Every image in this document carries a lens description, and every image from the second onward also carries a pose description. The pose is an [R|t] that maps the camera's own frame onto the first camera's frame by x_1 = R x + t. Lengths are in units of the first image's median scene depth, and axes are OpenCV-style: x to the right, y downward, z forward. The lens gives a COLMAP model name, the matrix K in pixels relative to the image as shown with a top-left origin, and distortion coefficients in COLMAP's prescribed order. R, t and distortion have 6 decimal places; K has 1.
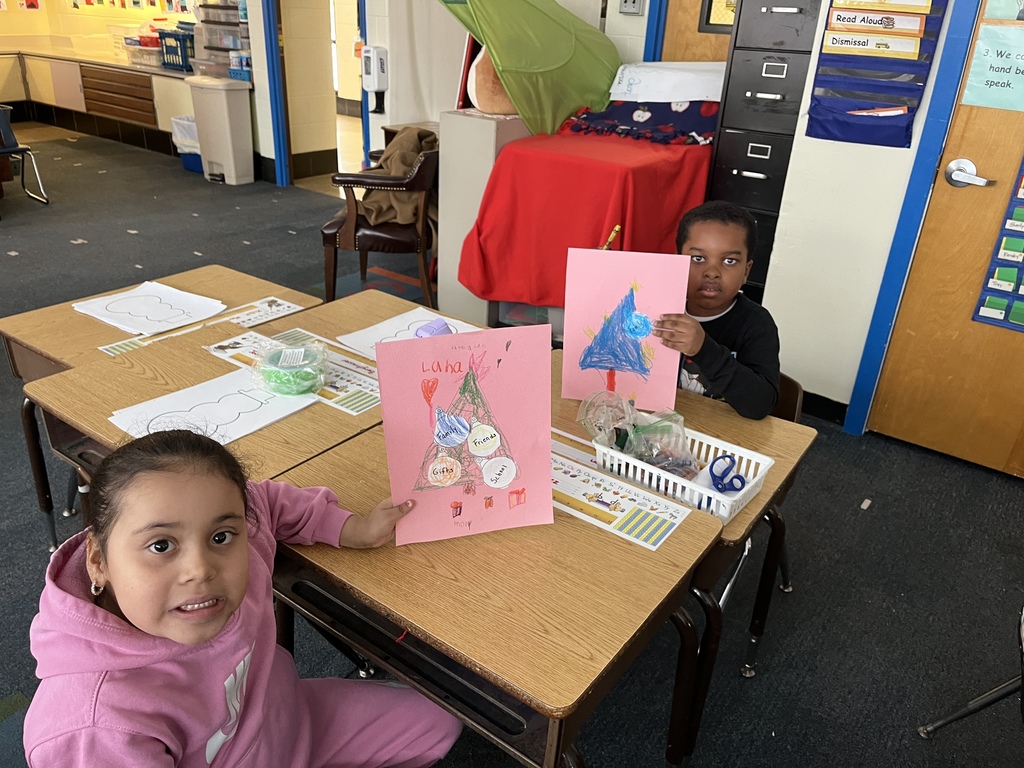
lens RADIAL K [[775.7, 0, 512.0], [0, 775.7, 384.0], [0, 0, 1]] dist [0.111768, -0.163430]
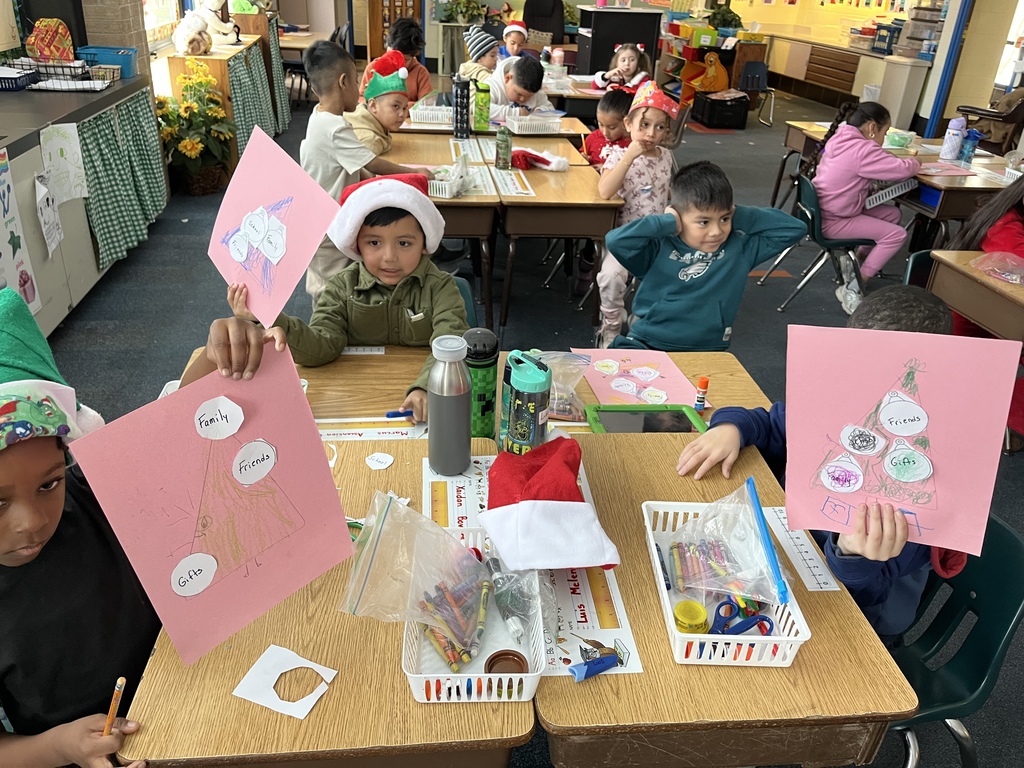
lens RADIAL K [[775.7, 0, 512.0], [0, 775.7, 384.0], [0, 0, 1]] dist [0.111768, -0.163430]
pose [[0.713284, 0.319675, -0.623725, 0.165312], [-0.323521, 0.939616, 0.111603, 0.203947], [0.621739, 0.122184, 0.773635, -0.403689]]
